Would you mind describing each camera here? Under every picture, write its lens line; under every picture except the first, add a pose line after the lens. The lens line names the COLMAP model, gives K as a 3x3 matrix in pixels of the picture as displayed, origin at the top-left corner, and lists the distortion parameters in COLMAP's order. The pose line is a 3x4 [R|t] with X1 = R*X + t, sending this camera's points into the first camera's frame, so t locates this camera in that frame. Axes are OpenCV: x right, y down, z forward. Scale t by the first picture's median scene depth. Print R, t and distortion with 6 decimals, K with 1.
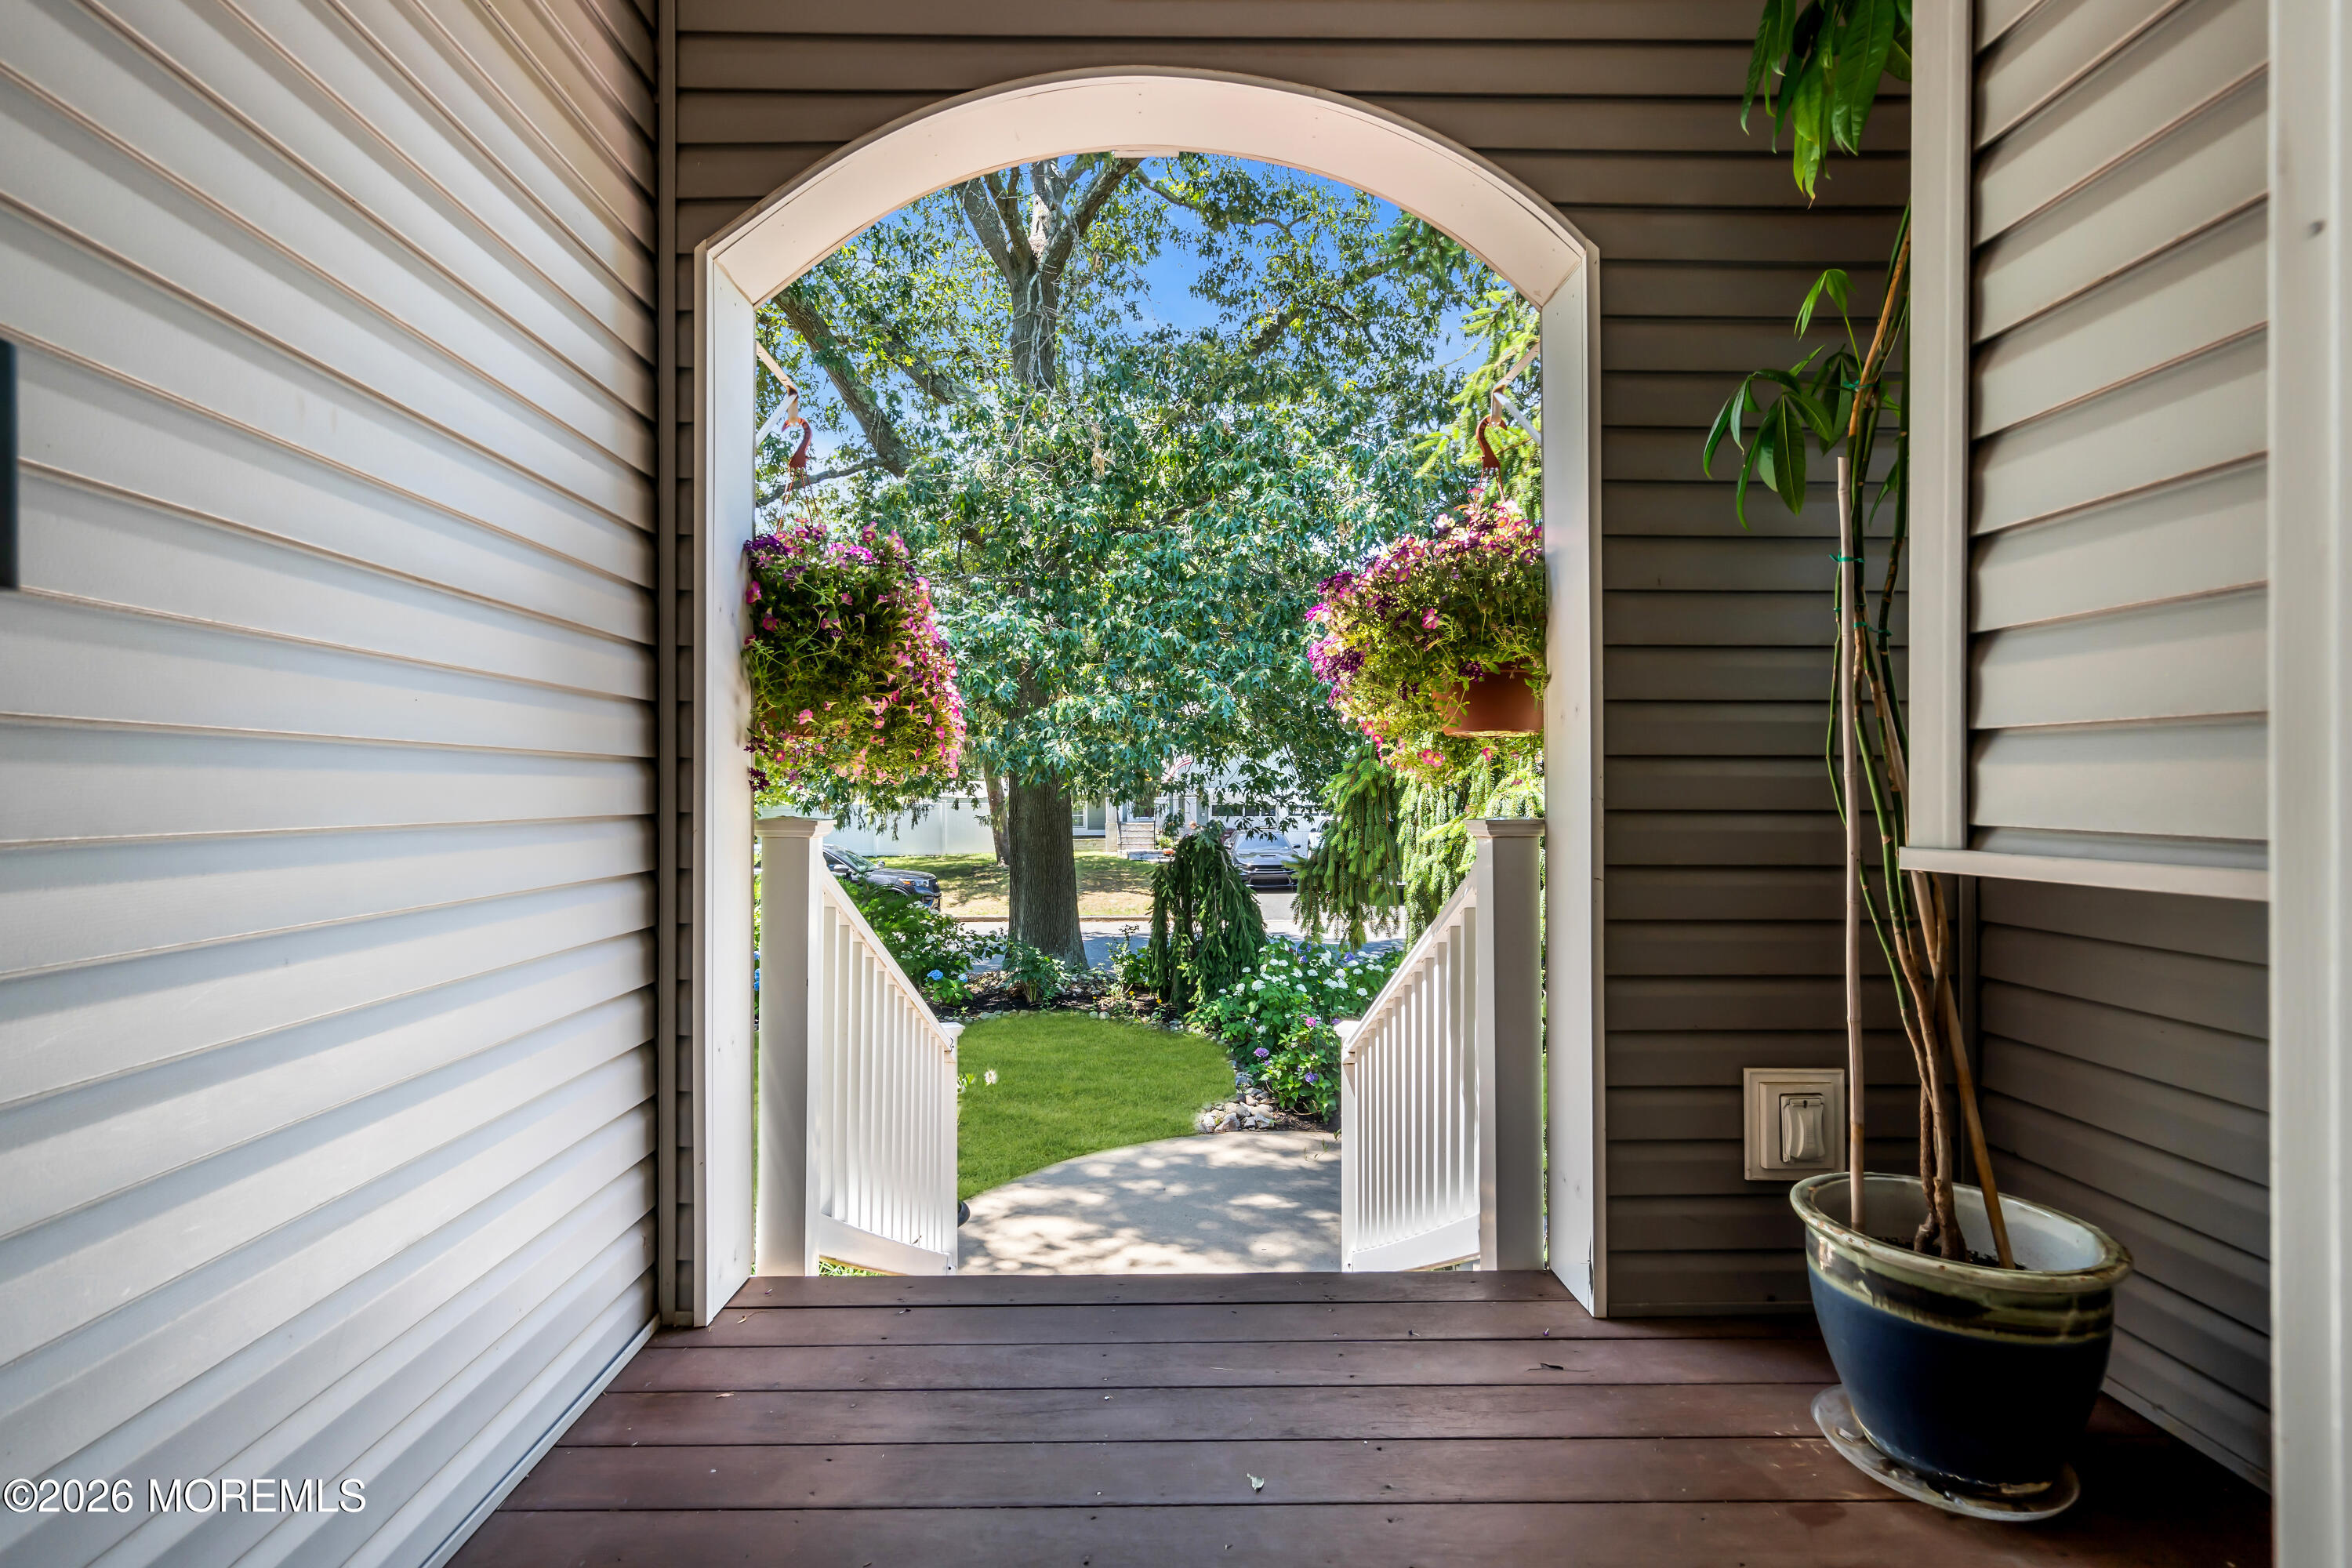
lens RADIAL K [[1058.3, 0, 1156.2], [0, 1058.3, 786.4], [0, 0, 1]] dist [0.003548, 0.001415]
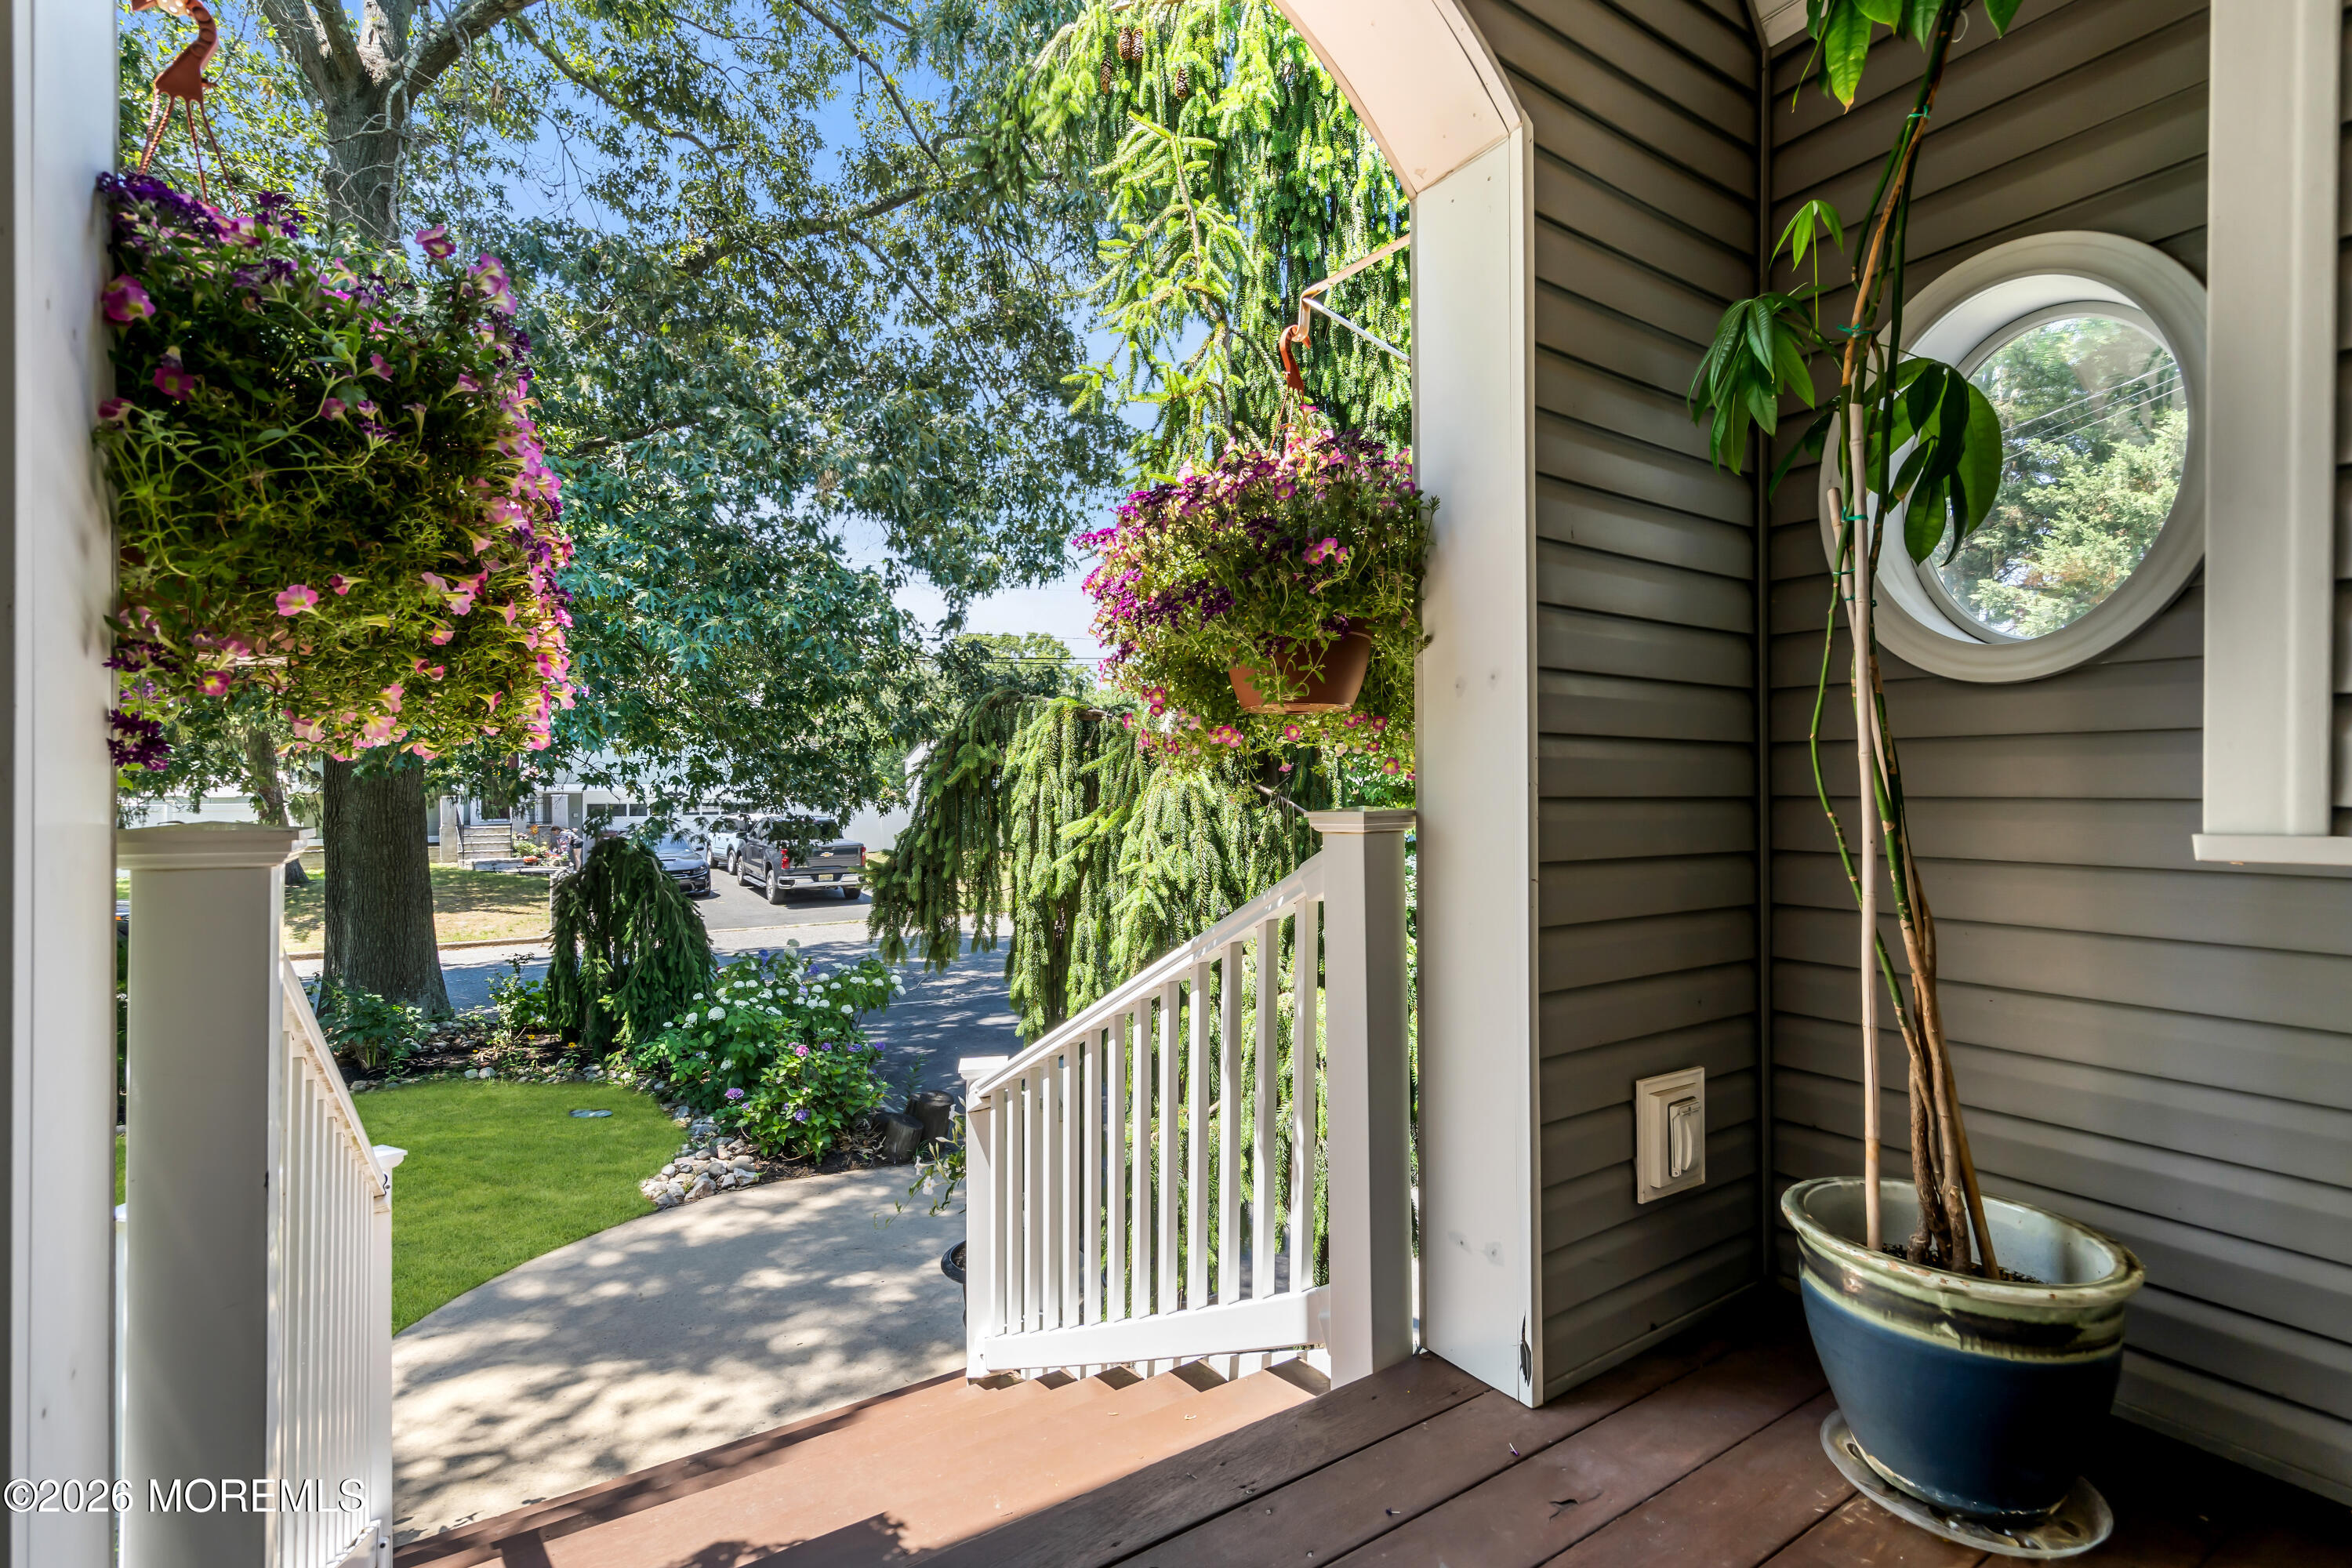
lens RADIAL K [[1058.3, 0, 1156.2], [0, 1058.3, 786.4], [0, 0, 1]] dist [0.003548, 0.001415]
pose [[0.848677, 0.001356, 0.528909, -0.067315], [-0.002777, 0.999994, 0.001893, 0.003079], [-0.528904, -0.003076, 0.848676, 0.109492]]
